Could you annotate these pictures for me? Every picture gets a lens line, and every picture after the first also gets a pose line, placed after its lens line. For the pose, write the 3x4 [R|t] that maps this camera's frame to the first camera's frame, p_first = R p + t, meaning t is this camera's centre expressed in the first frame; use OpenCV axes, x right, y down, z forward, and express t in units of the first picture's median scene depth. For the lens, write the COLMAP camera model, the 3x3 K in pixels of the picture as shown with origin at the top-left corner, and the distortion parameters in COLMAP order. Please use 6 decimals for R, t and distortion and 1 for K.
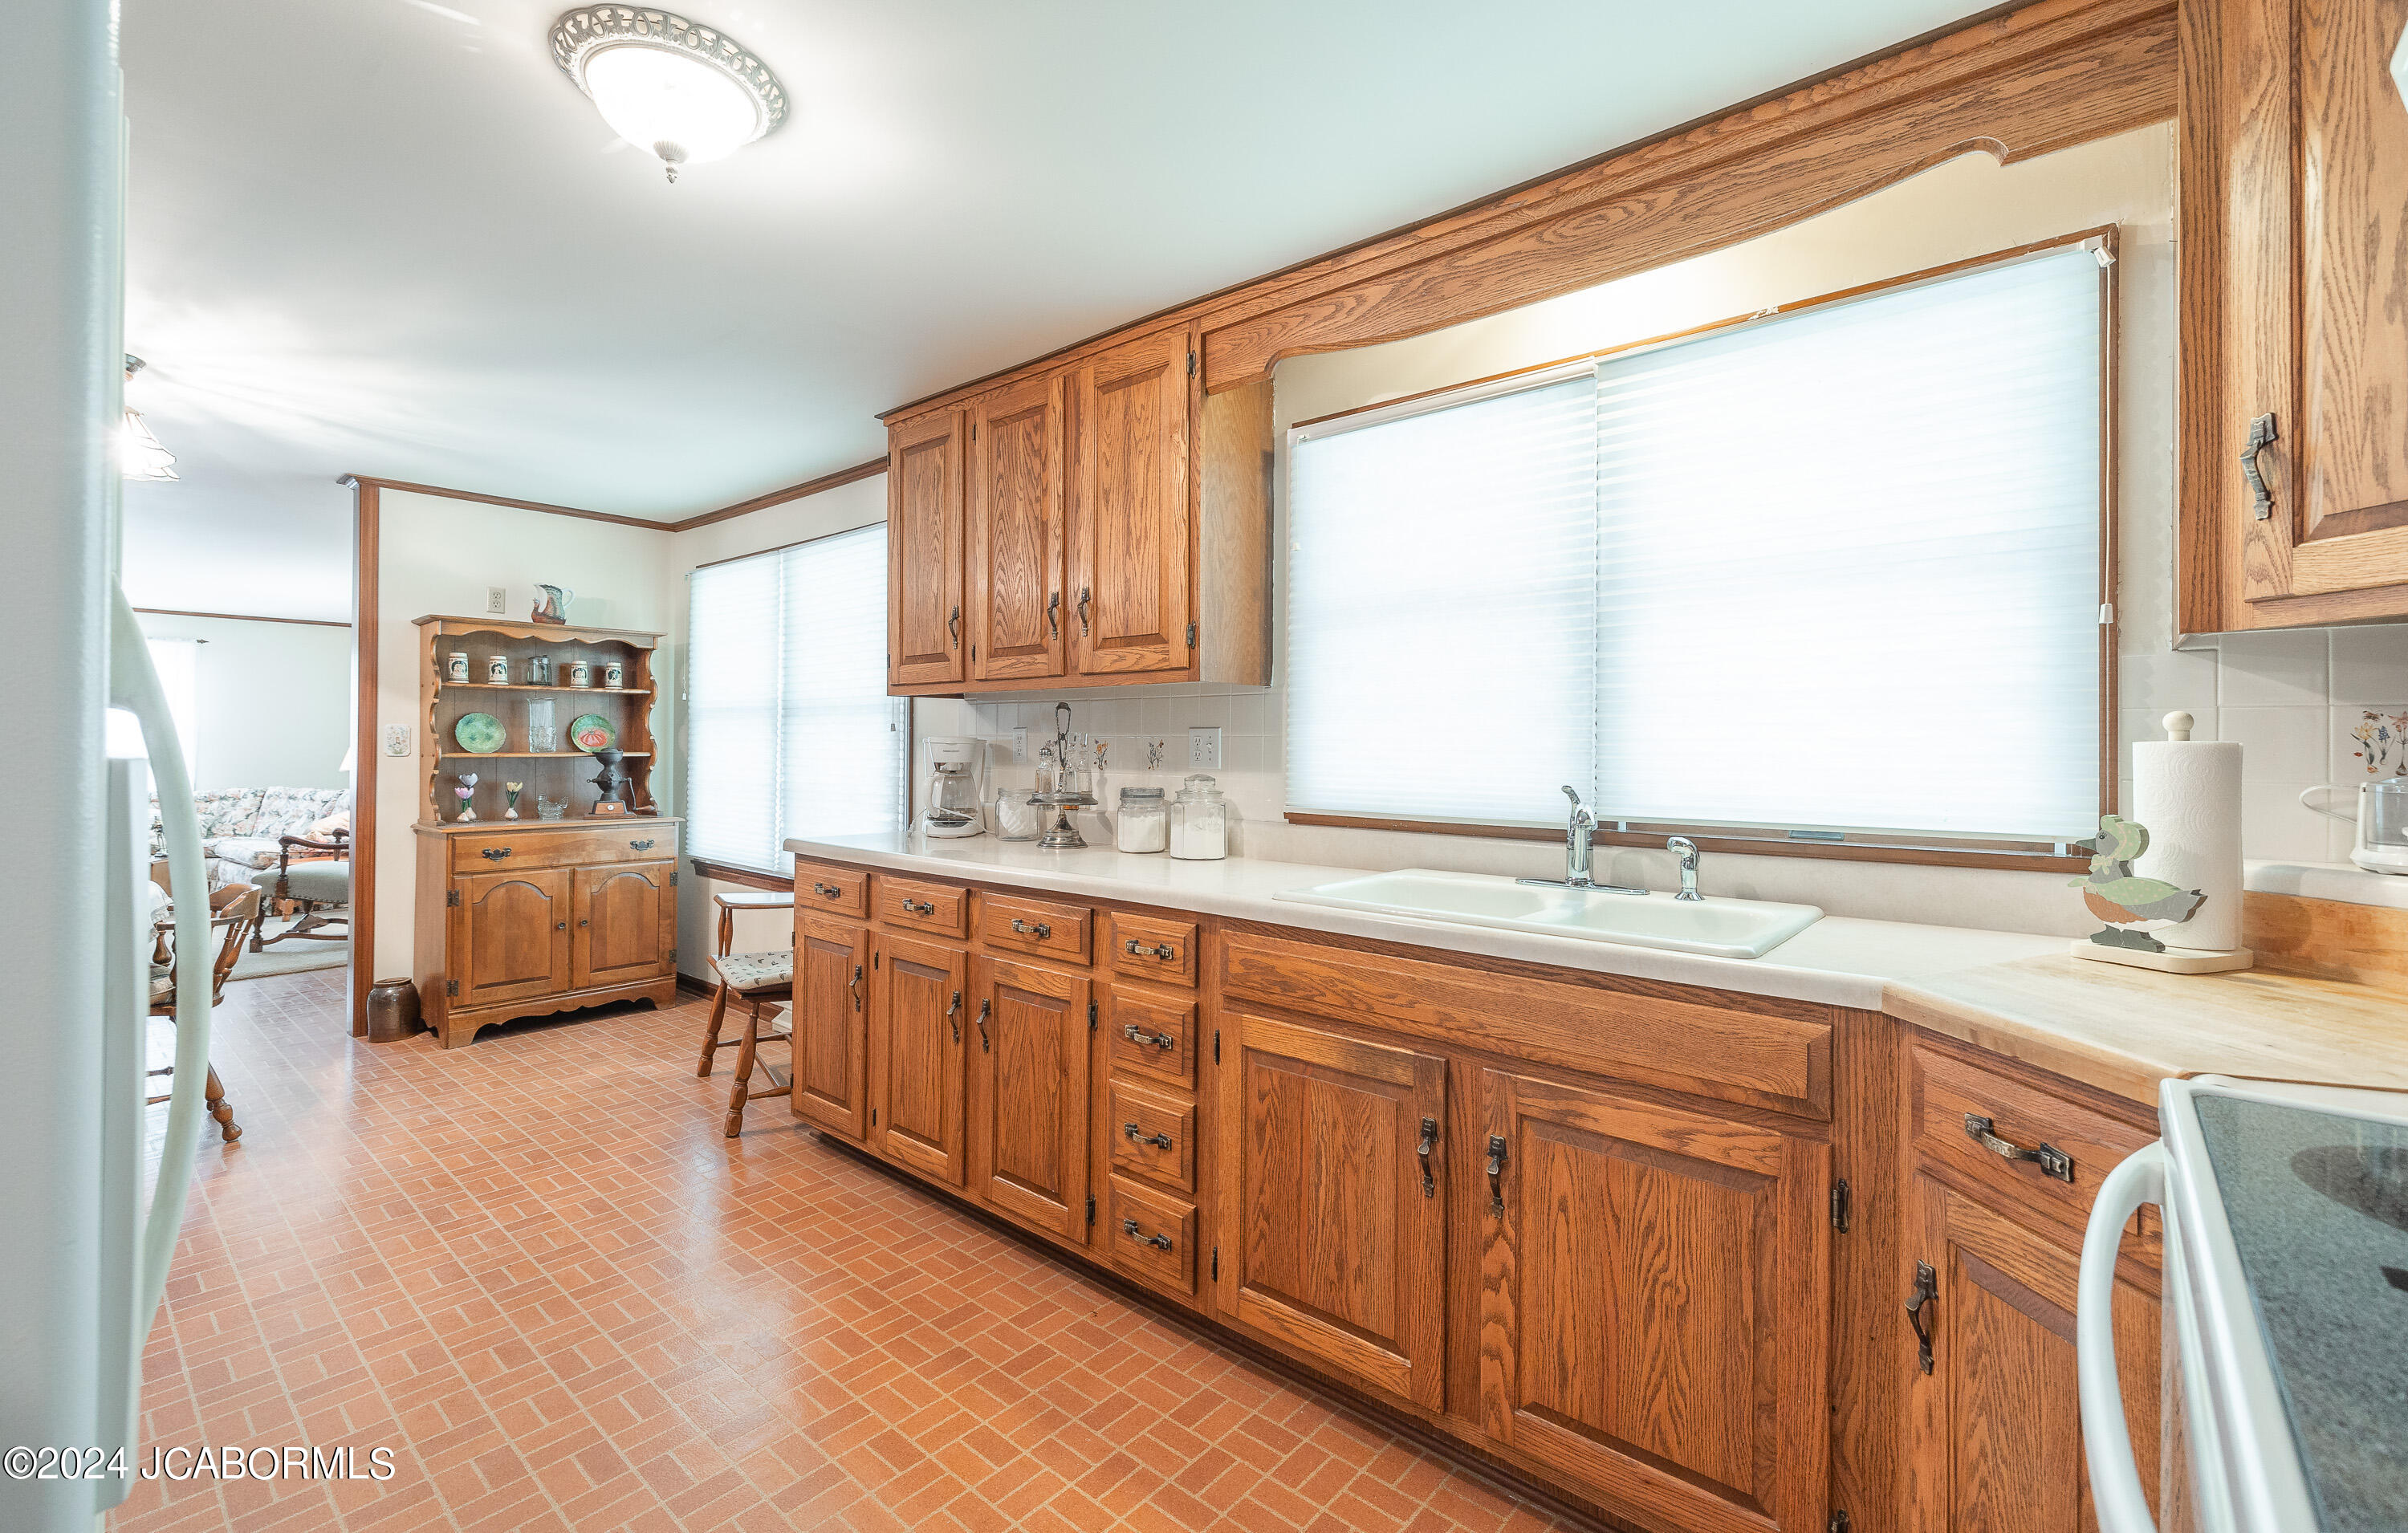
lens RADIAL K [[1029.5, 0, 1199.8], [0, 1029.5, 733.8], [0, 0, 1]] dist [0.001036, 0.000068]
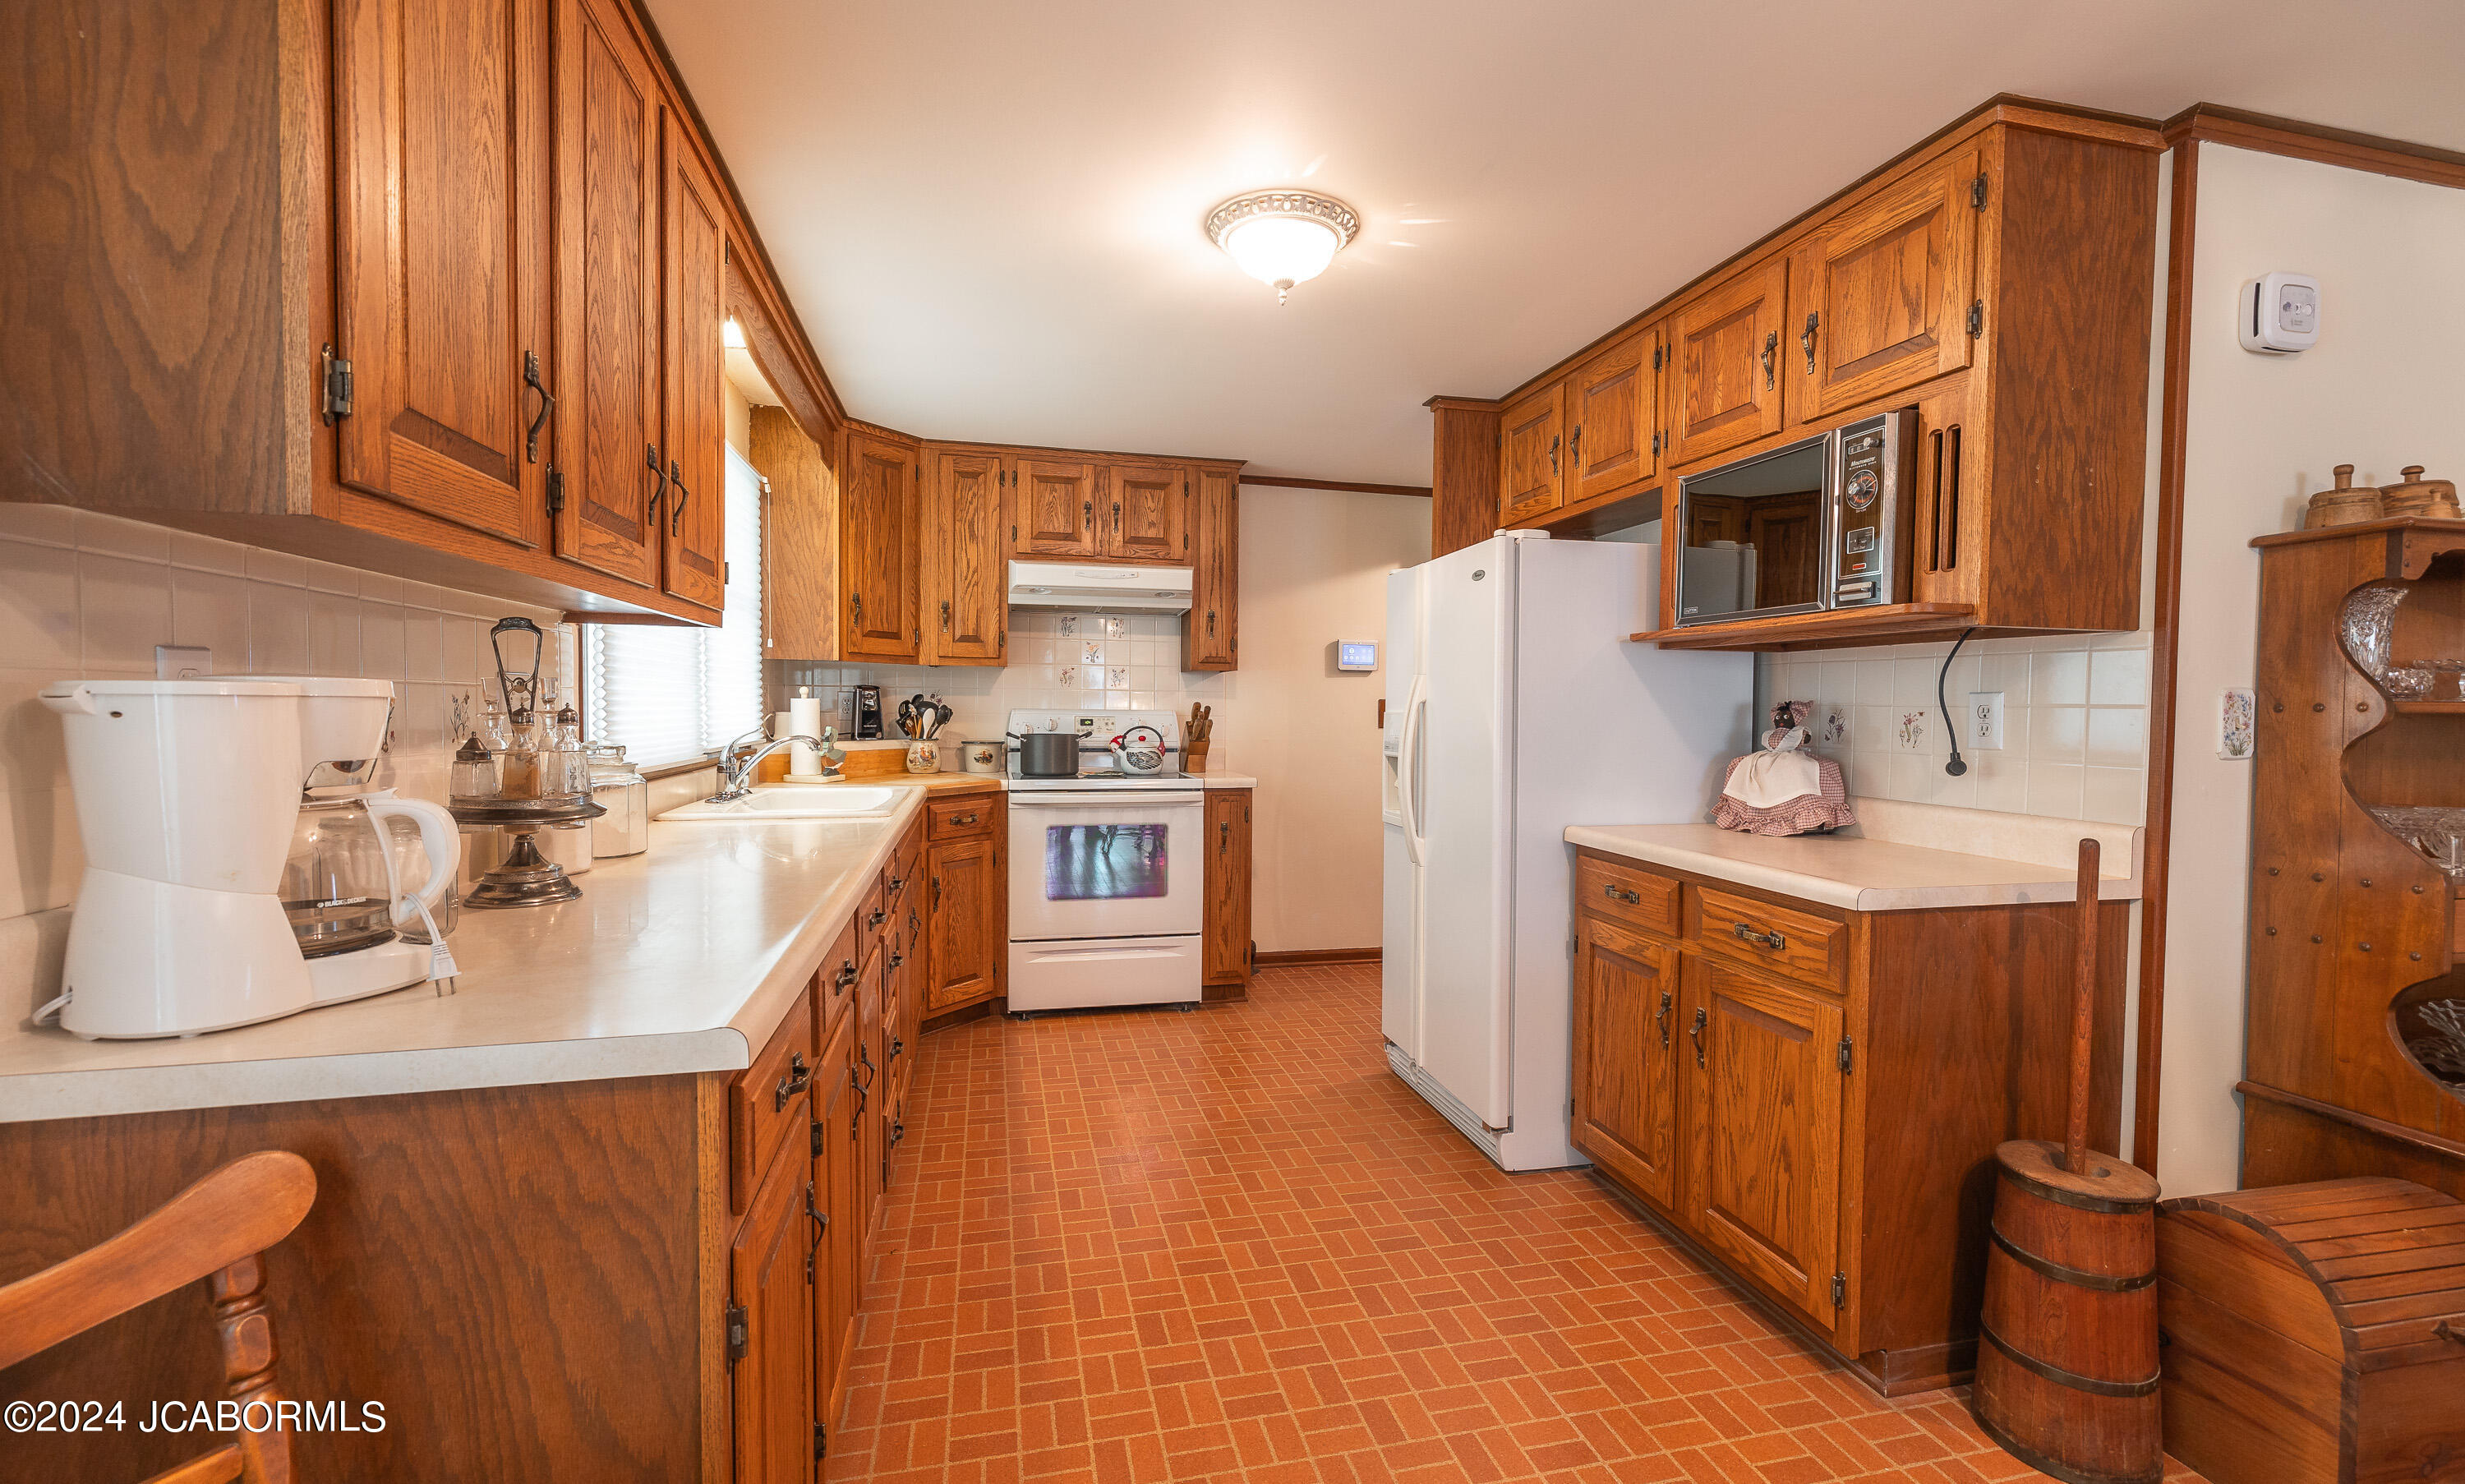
lens RADIAL K [[1048.6, 0, 1235.7], [0, 1048.6, 735.7], [0, 0, 1]] dist [0.002649, 0.000397]
pose [[-0.809377, -0.028261, 0.586609, -0.915867], [-0.017218, 0.999554, 0.024399, 0.010990], [-0.587037, 0.009648, -0.809503, 1.527960]]
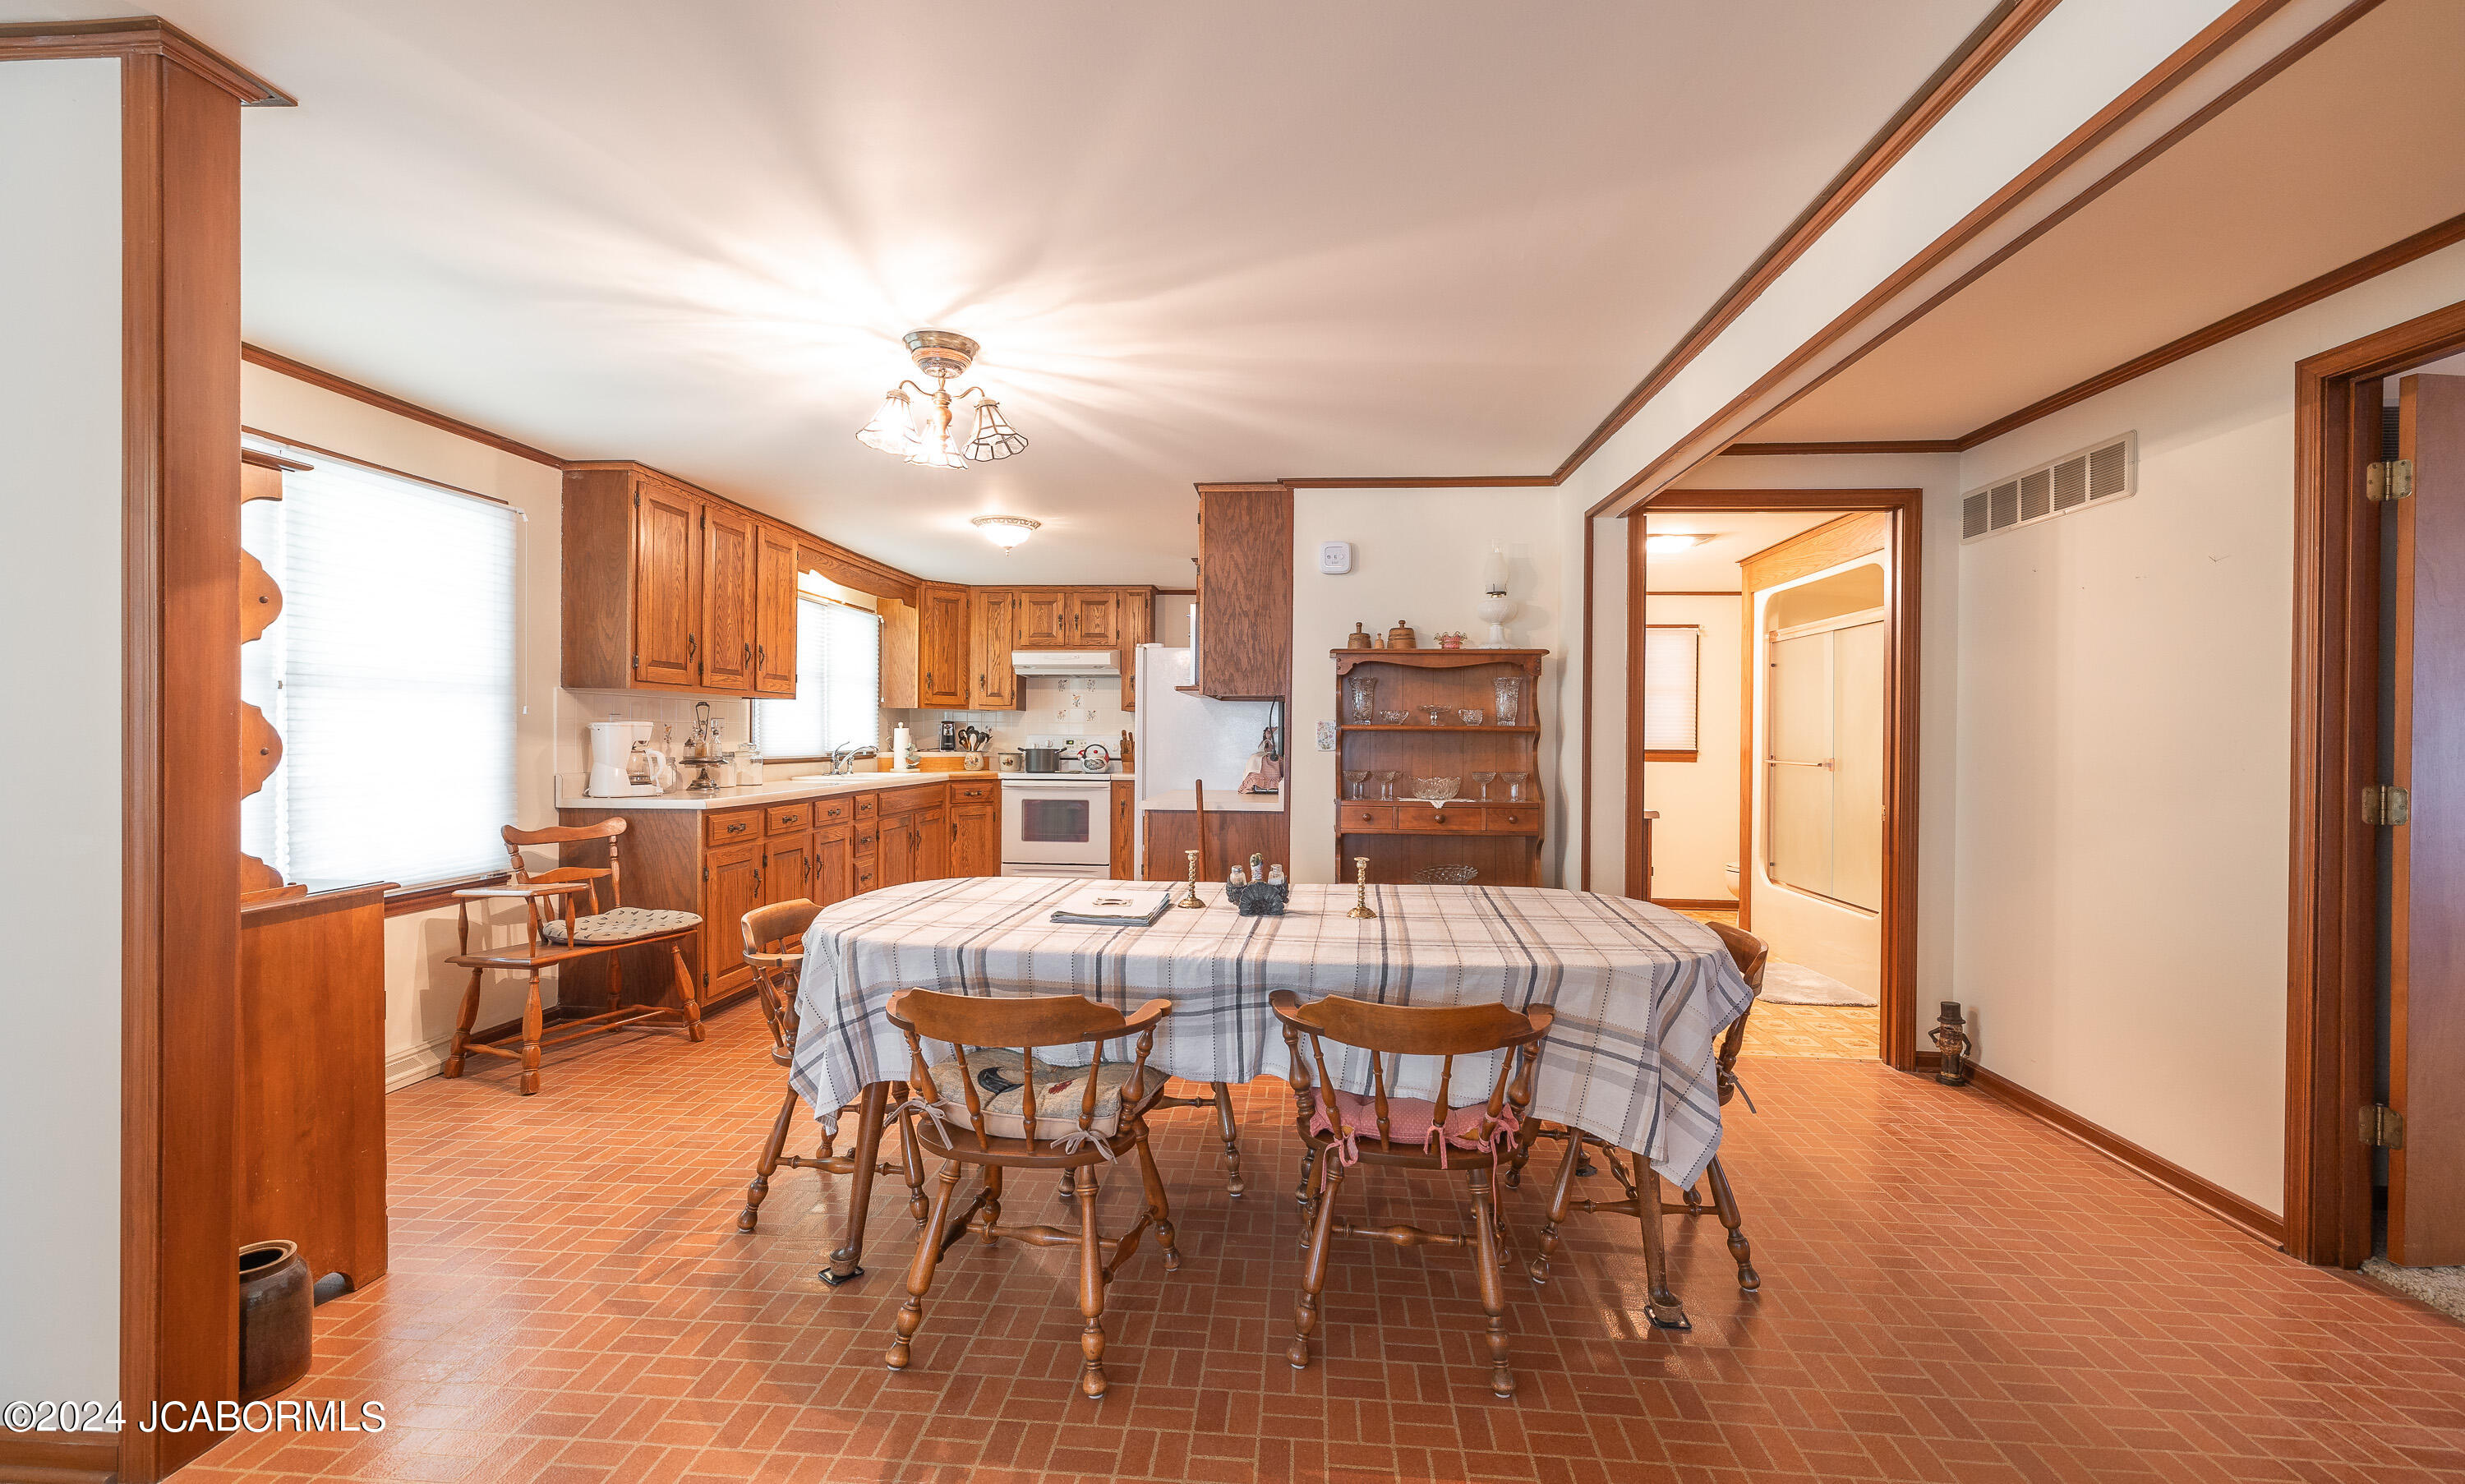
lens RADIAL K [[1048.6, 0, 1220.4], [0, 1048.6, 743.0], [0, 0, 1]] dist [0.002649, 0.000397]
pose [[-0.583117, -0.014777, 0.812254, -2.471573], [-0.017037, 0.999837, 0.005959, 0.013177], [-0.812210, -0.010363, -0.583274, 1.643771]]
